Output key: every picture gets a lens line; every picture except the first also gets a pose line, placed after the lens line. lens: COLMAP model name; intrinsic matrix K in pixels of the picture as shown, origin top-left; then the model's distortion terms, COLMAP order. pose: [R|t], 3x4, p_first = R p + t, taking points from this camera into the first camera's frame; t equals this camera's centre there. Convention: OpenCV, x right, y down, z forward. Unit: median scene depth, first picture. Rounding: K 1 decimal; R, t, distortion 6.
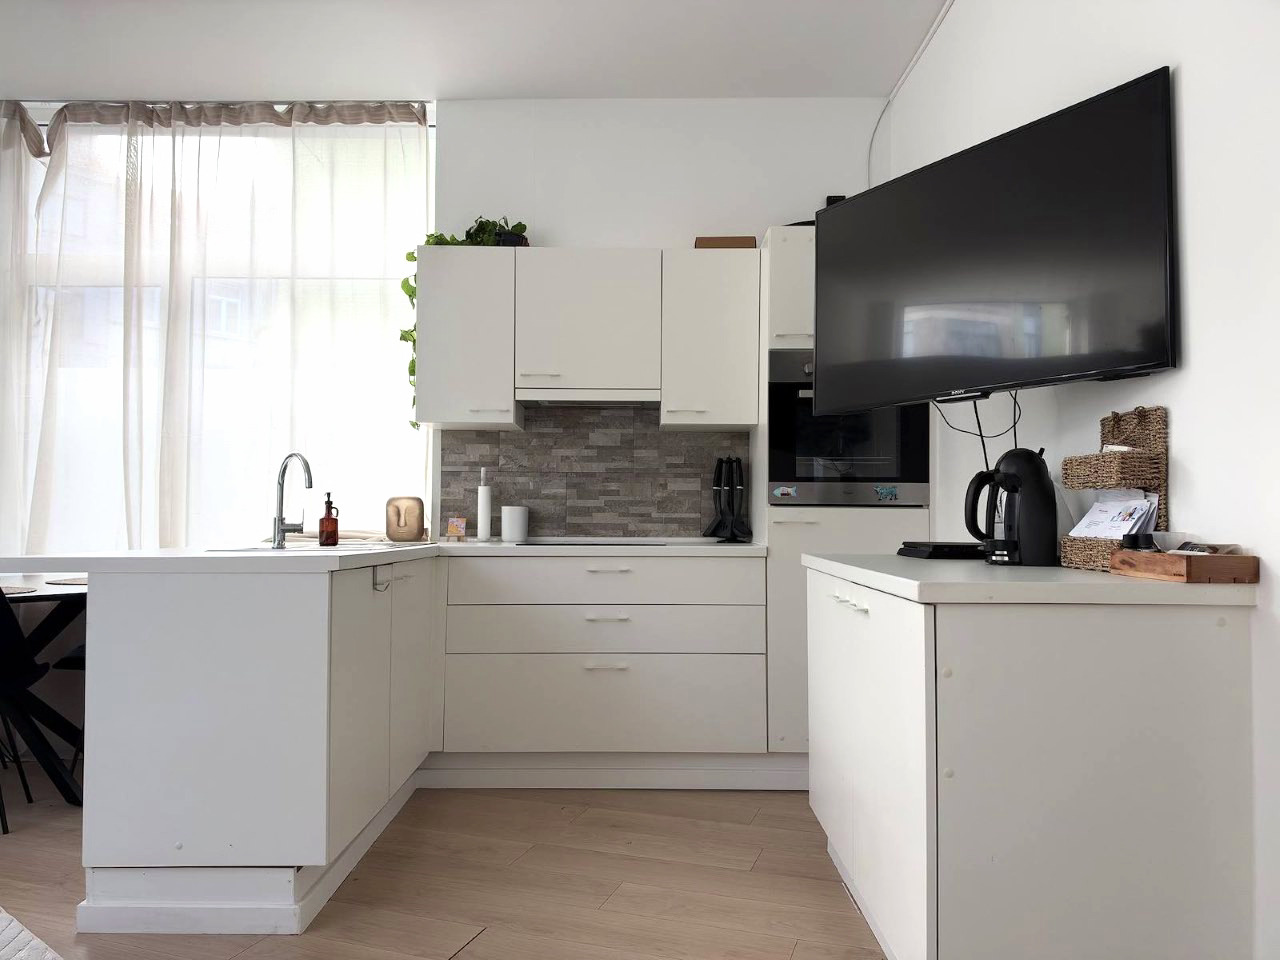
lens RADIAL K [[899.8, 0, 635.0], [0, 899.8, 491.4], [0, 0, 1]] dist [0.054916, -0.090358]
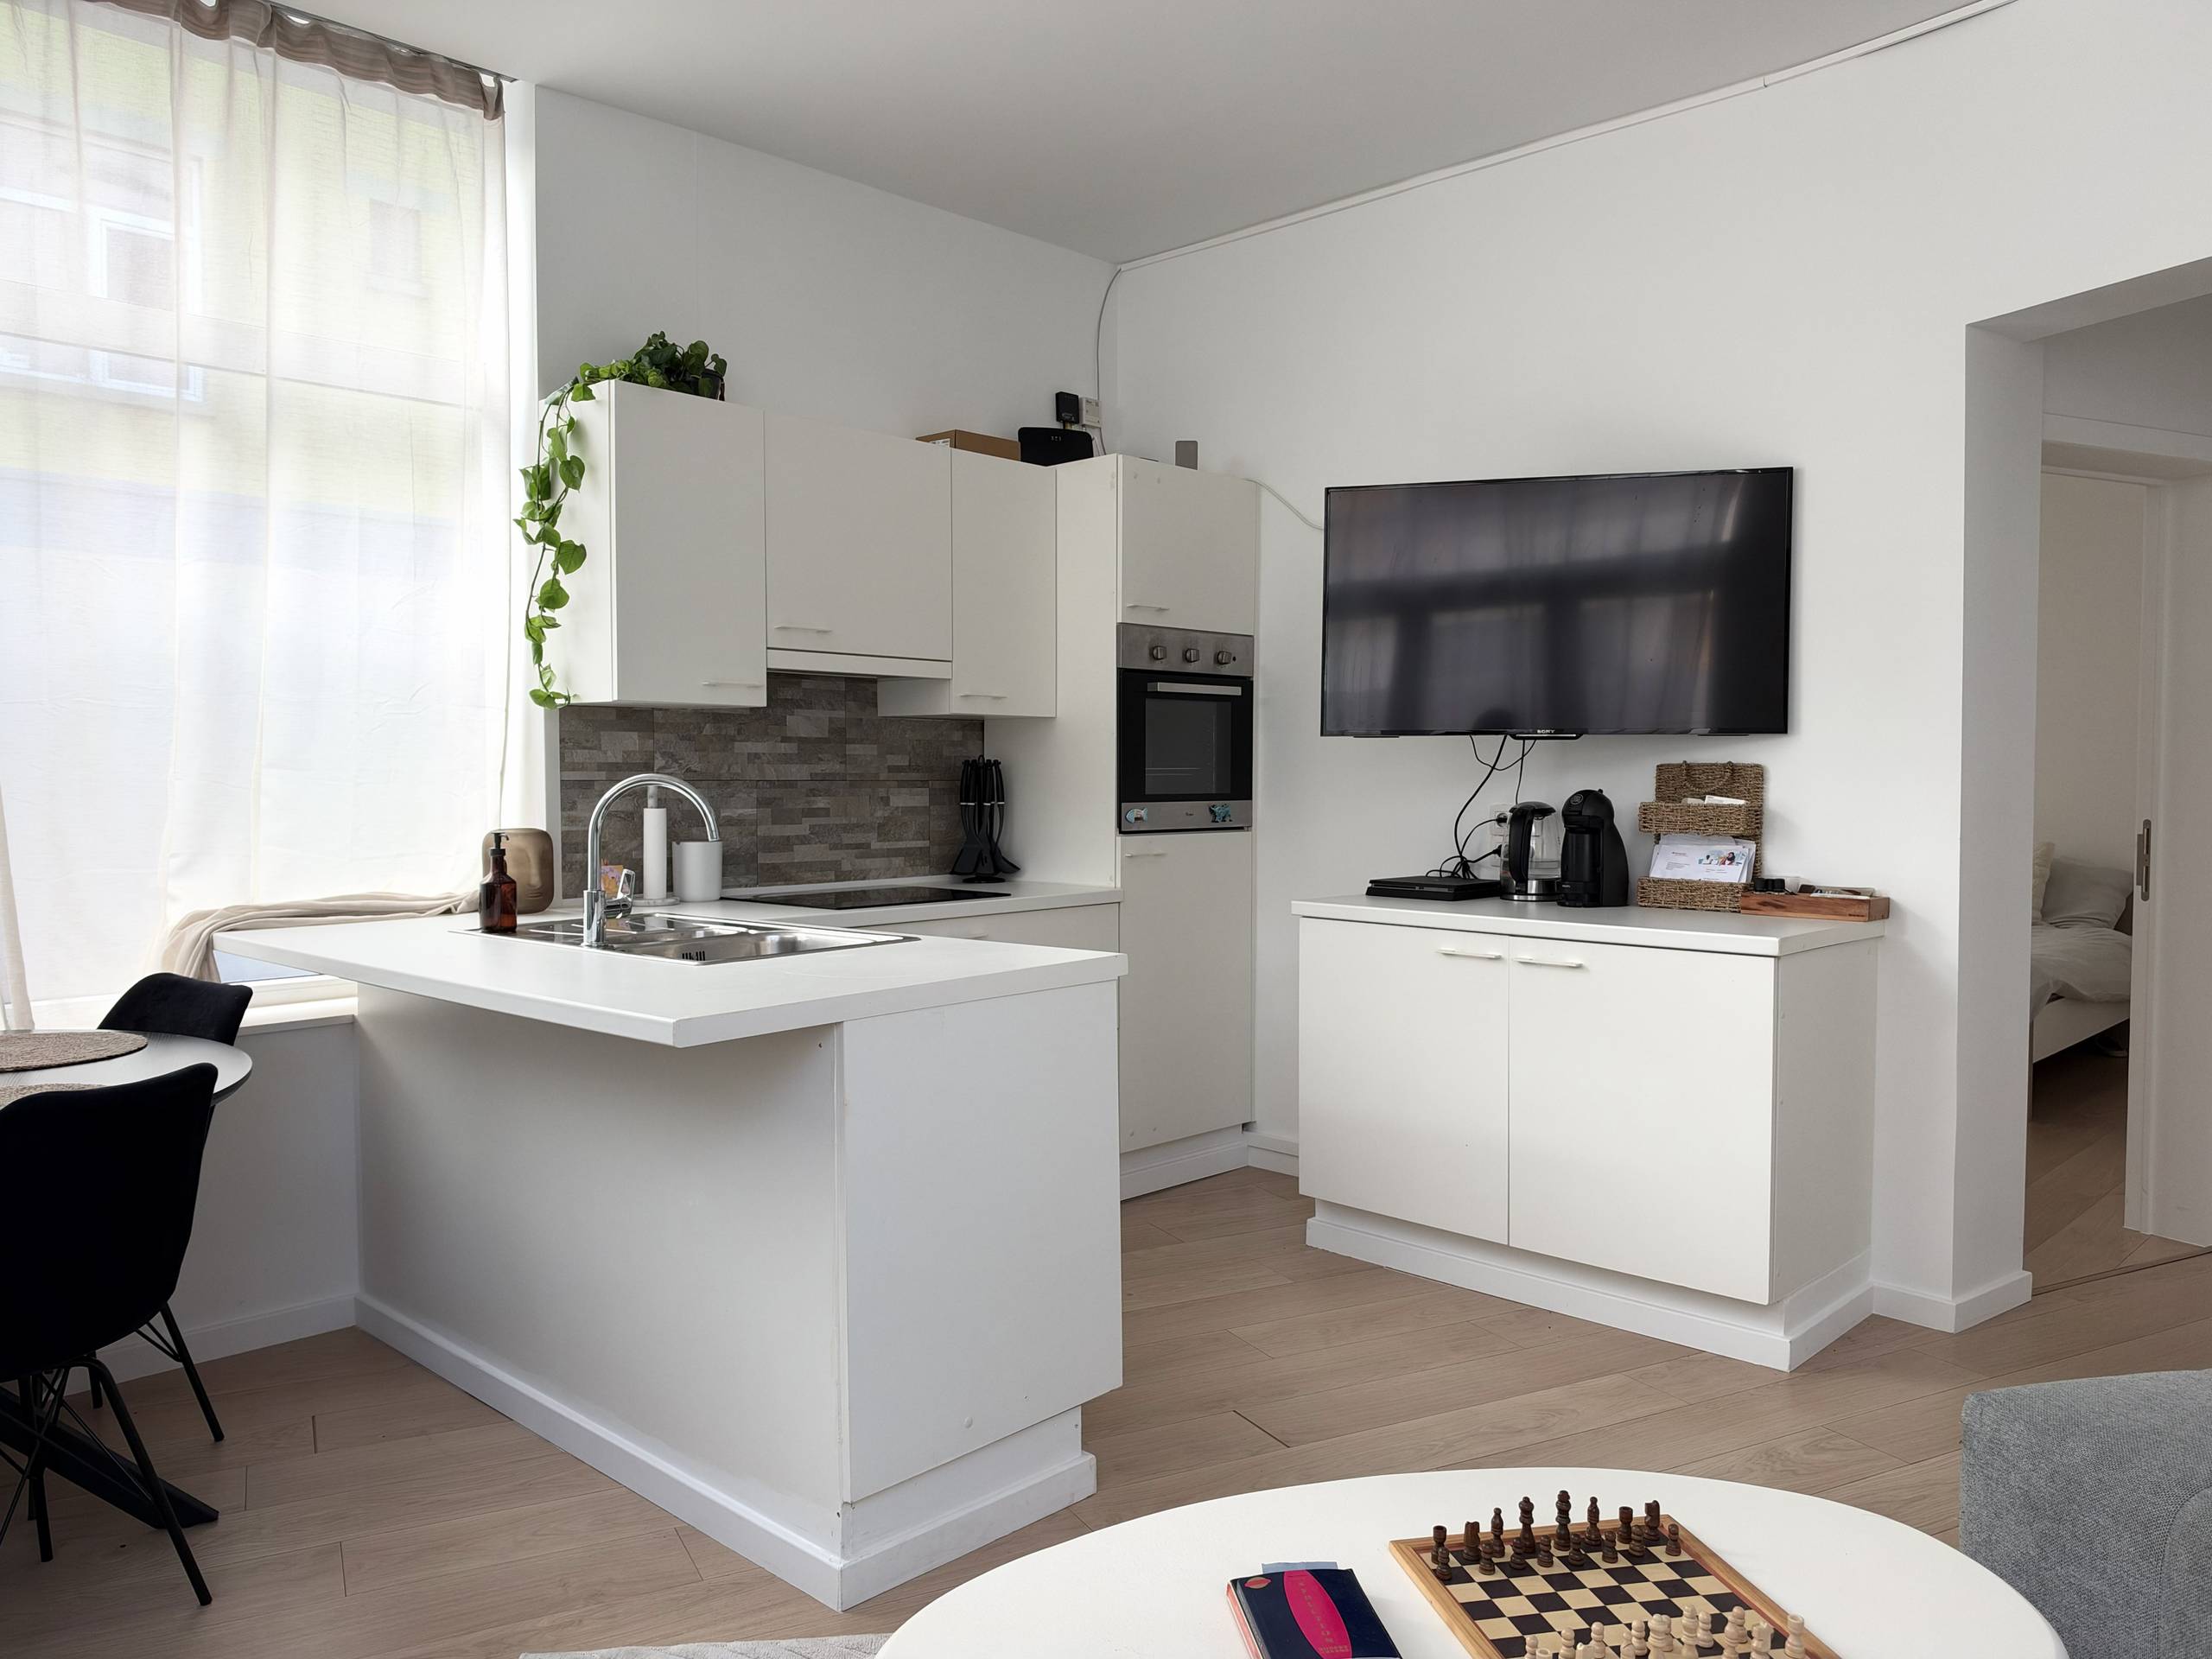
lens RADIAL K [[1602.5, 0, 1093.7], [0, 1602.5, 822.8], [0, 0, 1]] dist [0.058838, -0.117779]
pose [[0.695266, -0.028384, 0.718192, -0.696892], [-0.016745, 0.998309, 0.055664, -0.056890], [-0.718557, -0.050728, 0.693615, 0.085510]]
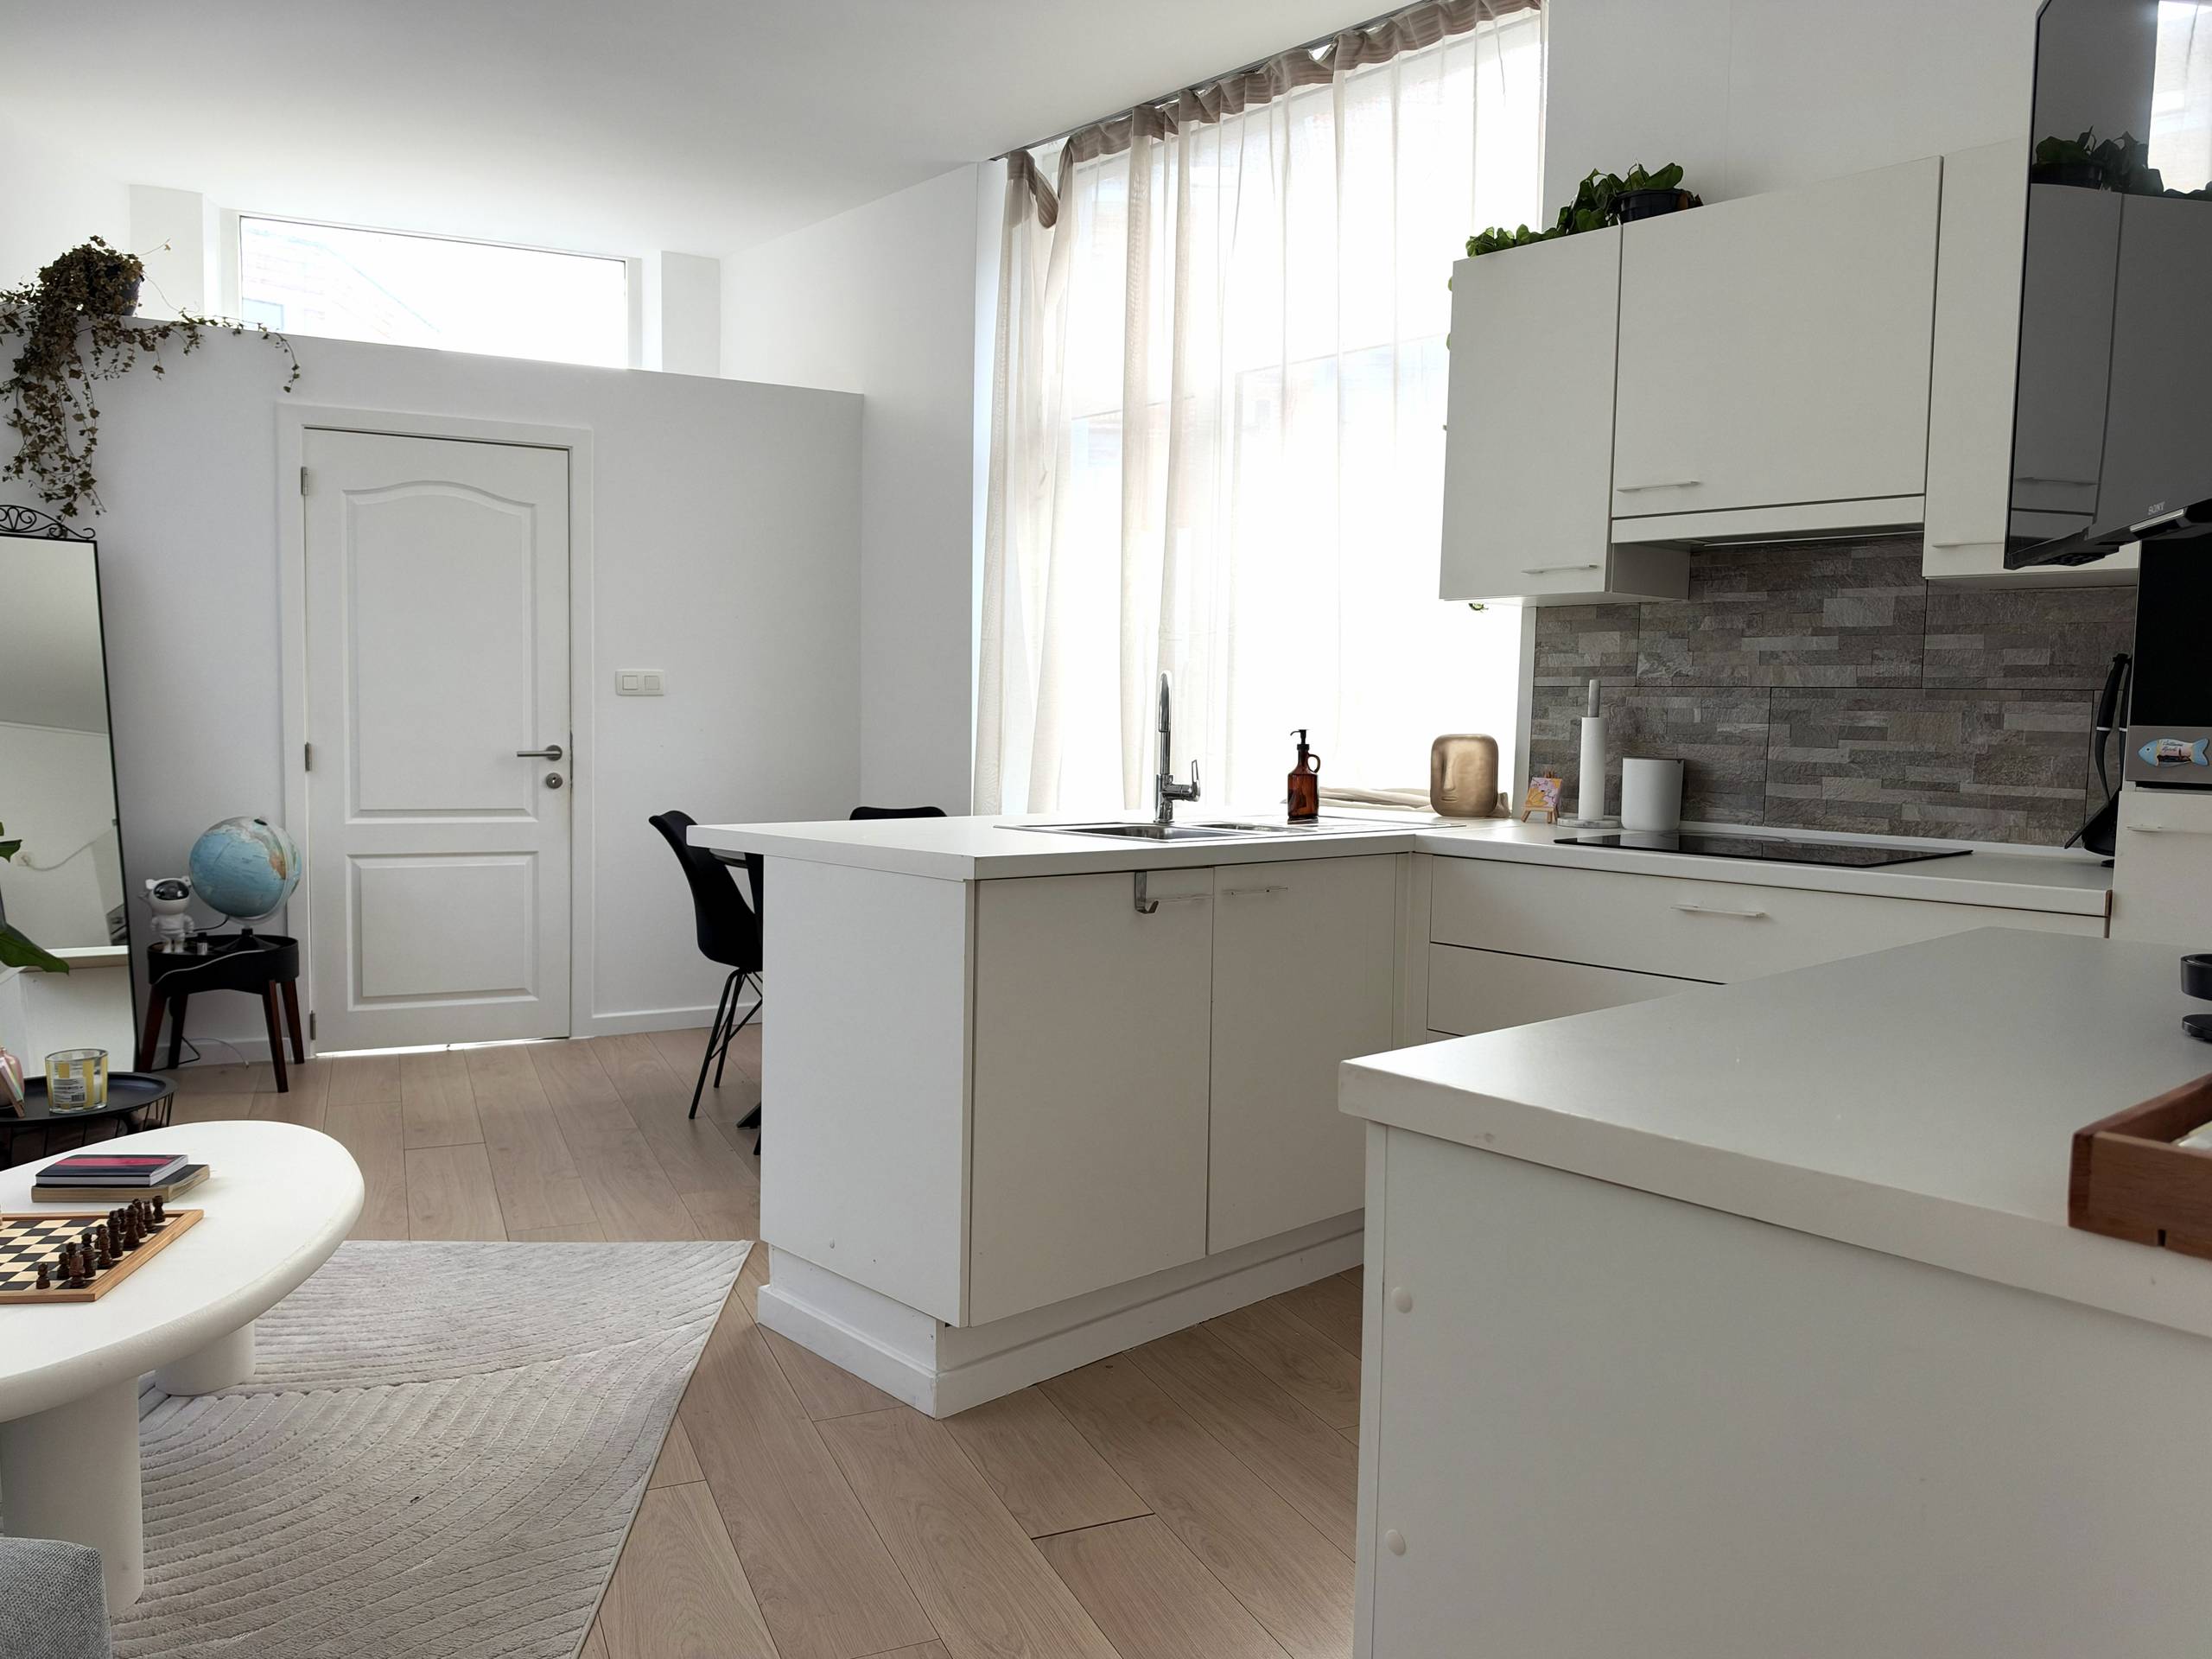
lens RADIAL K [[1602.5, 0, 1093.7], [0, 1602.5, 822.8], [0, 0, 1]] dist [0.058838, -0.117779]
pose [[0.673446, 0.059252, -0.736858, 0.306027], [0.008517, 0.996094, 0.087882, -0.027808], [0.739187, -0.065460, 0.670312, 0.181969]]
